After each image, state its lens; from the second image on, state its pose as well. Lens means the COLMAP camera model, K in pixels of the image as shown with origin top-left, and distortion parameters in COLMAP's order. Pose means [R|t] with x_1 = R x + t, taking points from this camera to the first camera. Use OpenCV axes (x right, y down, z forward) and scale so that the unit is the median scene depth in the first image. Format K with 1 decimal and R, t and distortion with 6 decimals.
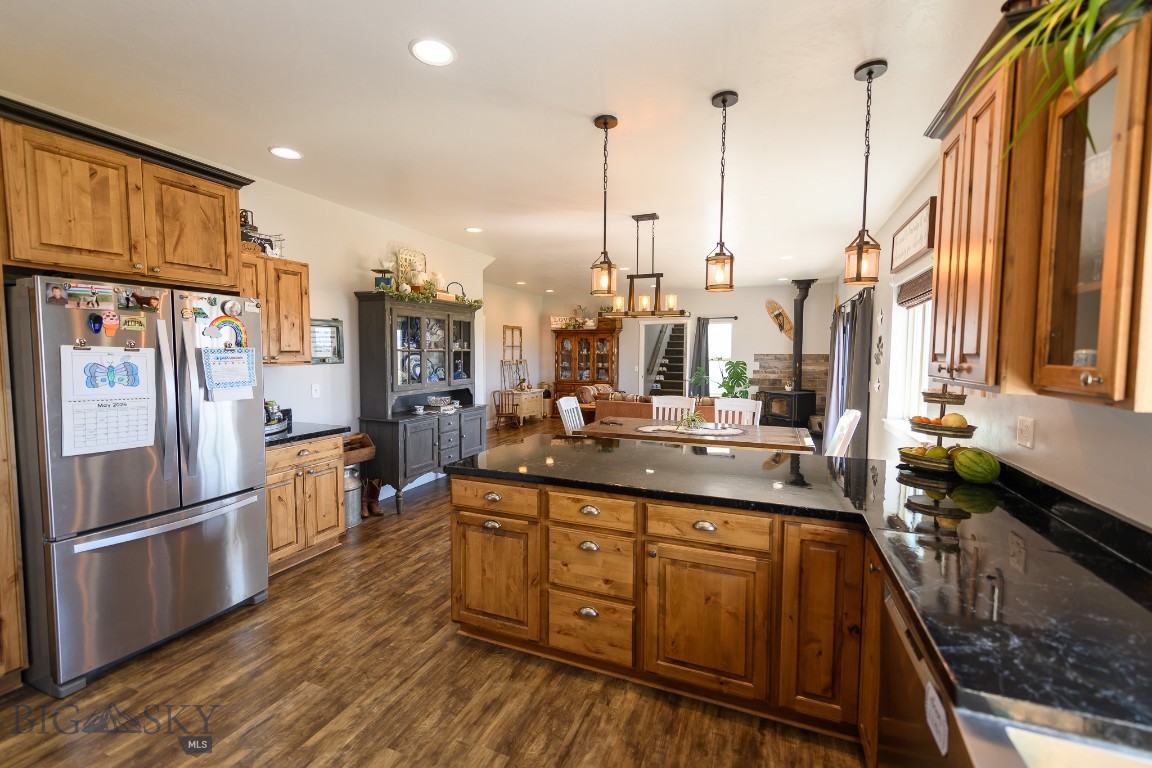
lens RADIAL K [[486.3, 0, 576.0], [0, 486.3, 384.0], [0, 0, 1]] dist [0.000914, -0.000030]
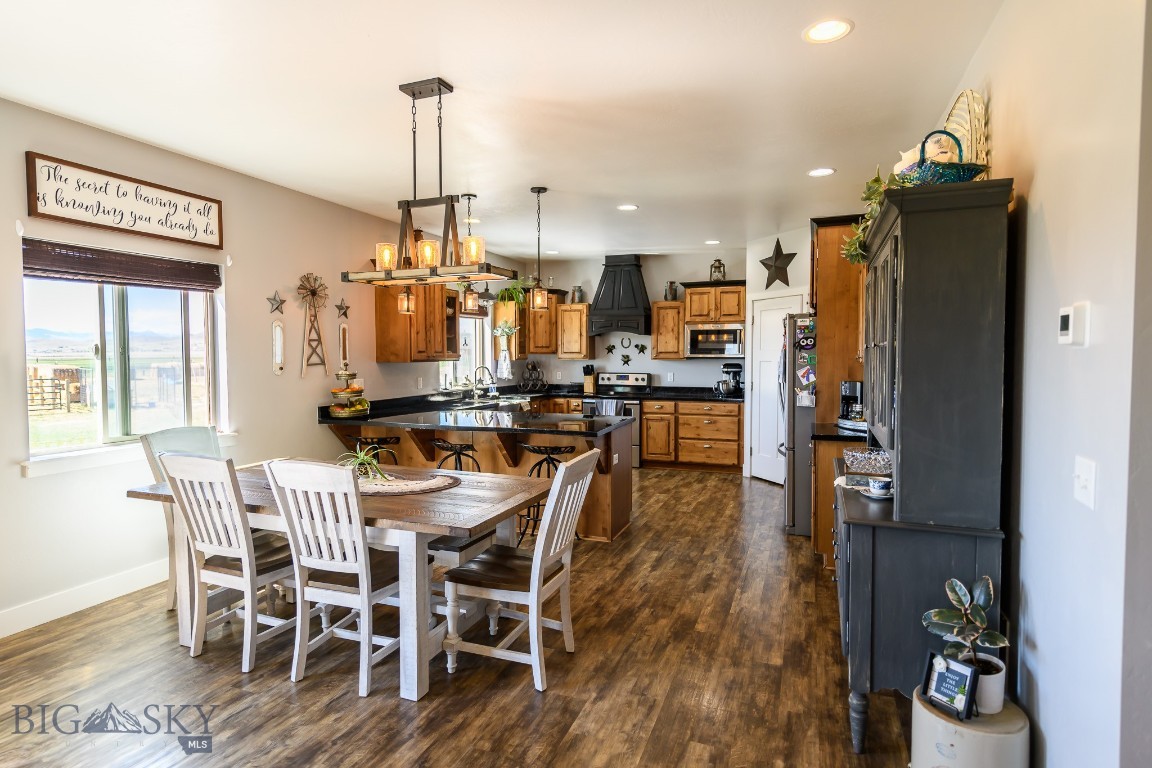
lens RADIAL K [[612.6, 0, 576.0], [0, 612.6, 384.0], [0, 0, 1]] dist [0.017917, 0.000064]
pose [[-0.999611, -0.001347, -0.027867, 0.001658], [-0.004480, 0.993624, 0.112655, -0.126411], [0.027537, 0.112736, -0.993243, 2.017992]]
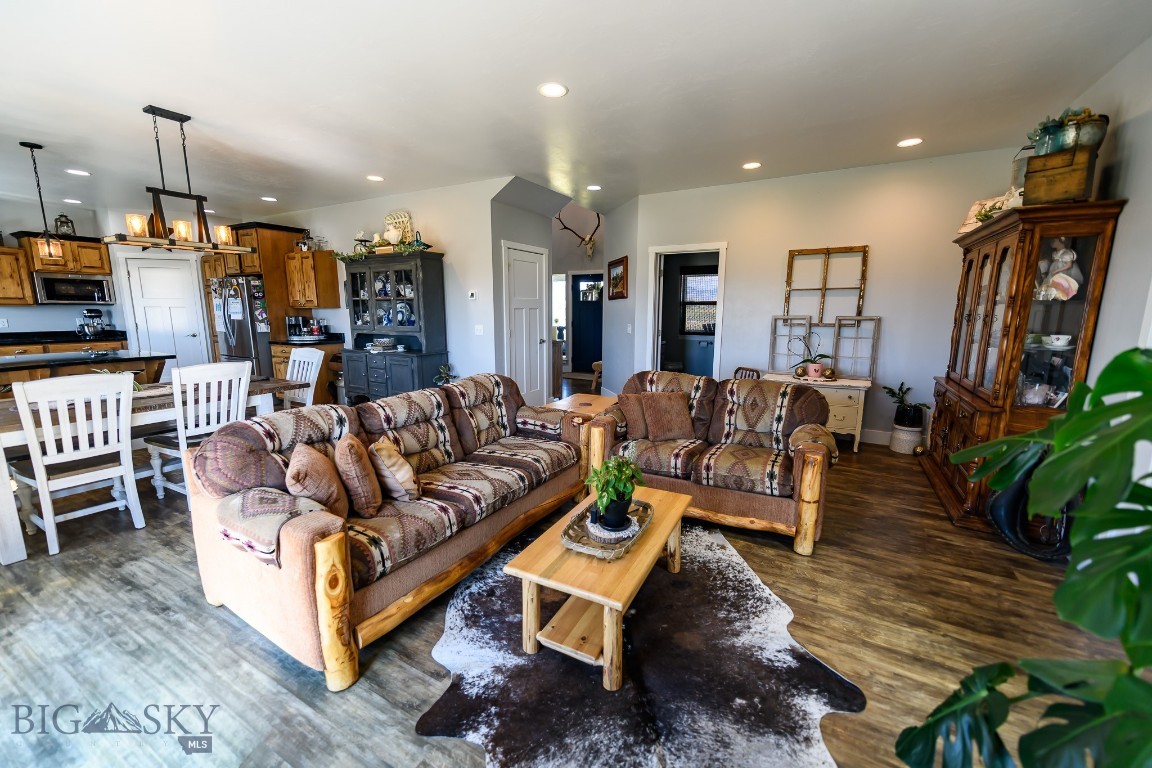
lens RADIAL K [[450.4, 0, 576.0], [0, 450.4, 384.0], [0, 0, 1]] dist [0.007190, -0.000122]
pose [[-0.115387, 0.163515, -0.979770, 0.990472], [-0.068520, 0.982698, 0.172073, -0.113792], [0.990955, 0.086989, -0.102186, 2.079605]]
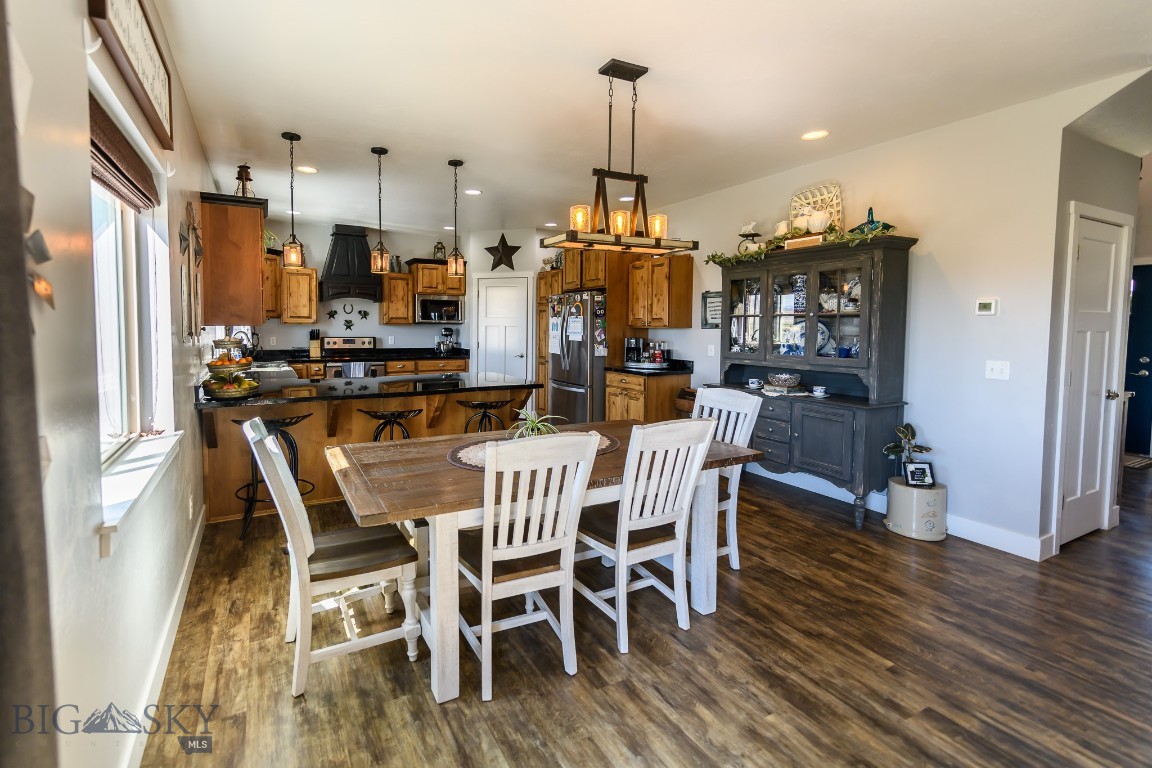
lens RADIAL K [[508.1, 0, 518.7], [0, 508.1, 351.4], [0, 0, 1]] dist [0.021675, 0.000021]
pose [[-0.654496, 0.034359, -0.755285, 0.807833], [-0.056918, 0.993893, 0.094536, -0.084653], [0.753920, 0.104863, -0.648543, 1.584425]]
